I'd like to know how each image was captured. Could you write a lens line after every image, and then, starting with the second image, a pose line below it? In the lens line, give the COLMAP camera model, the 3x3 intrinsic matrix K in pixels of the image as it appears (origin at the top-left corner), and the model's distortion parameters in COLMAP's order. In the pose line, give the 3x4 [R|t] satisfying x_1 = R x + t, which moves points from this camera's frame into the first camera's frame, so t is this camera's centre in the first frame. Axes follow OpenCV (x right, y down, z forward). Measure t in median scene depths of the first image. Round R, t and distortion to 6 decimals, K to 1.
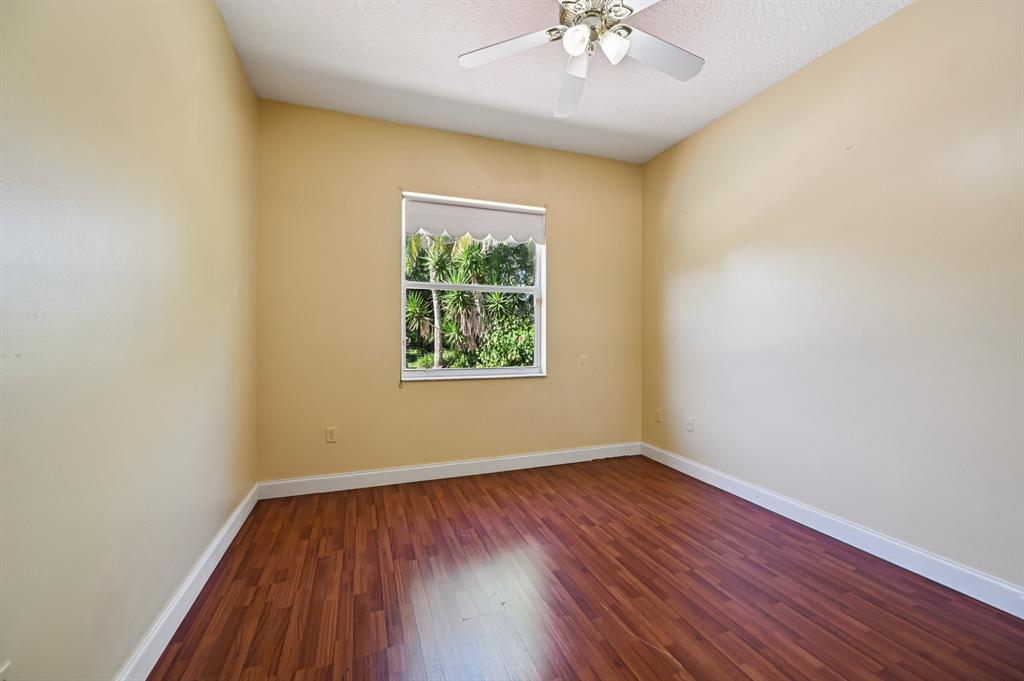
lens RADIAL K [[409.2, 0, 495.3], [0, 409.2, 336.0], [0, 0, 1]] dist [-0.007566, -0.001020]
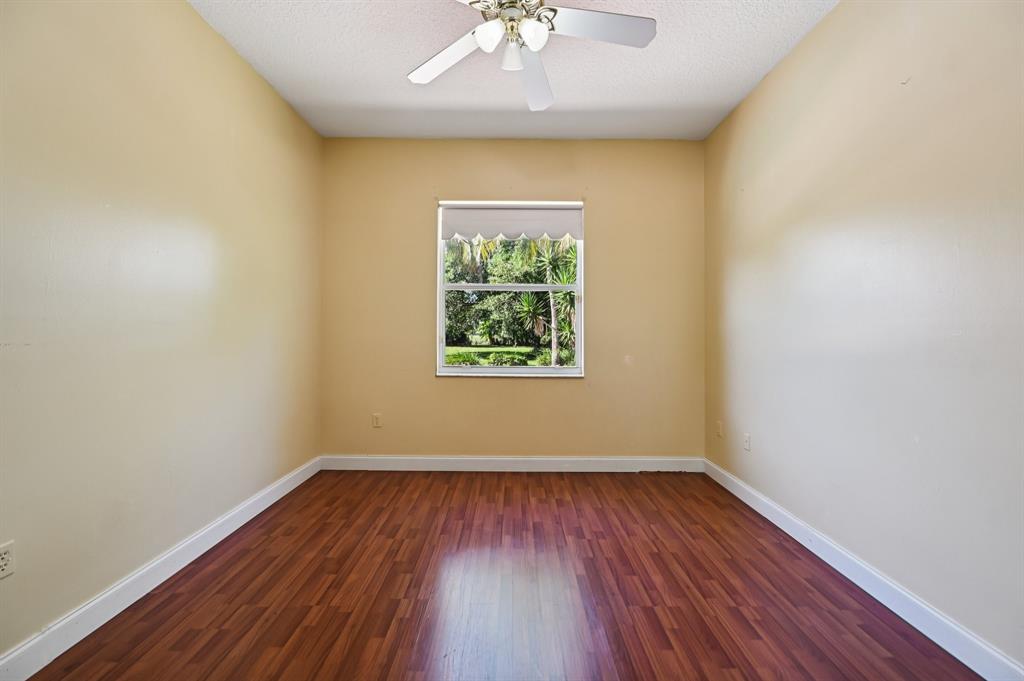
lens RADIAL K [[409.2, 0, 515.0], [0, 409.2, 330.9], [0, 0, 1]] dist [-0.007566, -0.001020]
pose [[0.939630, 0.002823, -0.342179, 0.360744], [-0.005896, 0.999951, -0.007939, -0.001713], [0.342140, 0.009478, 0.939601, 0.057831]]
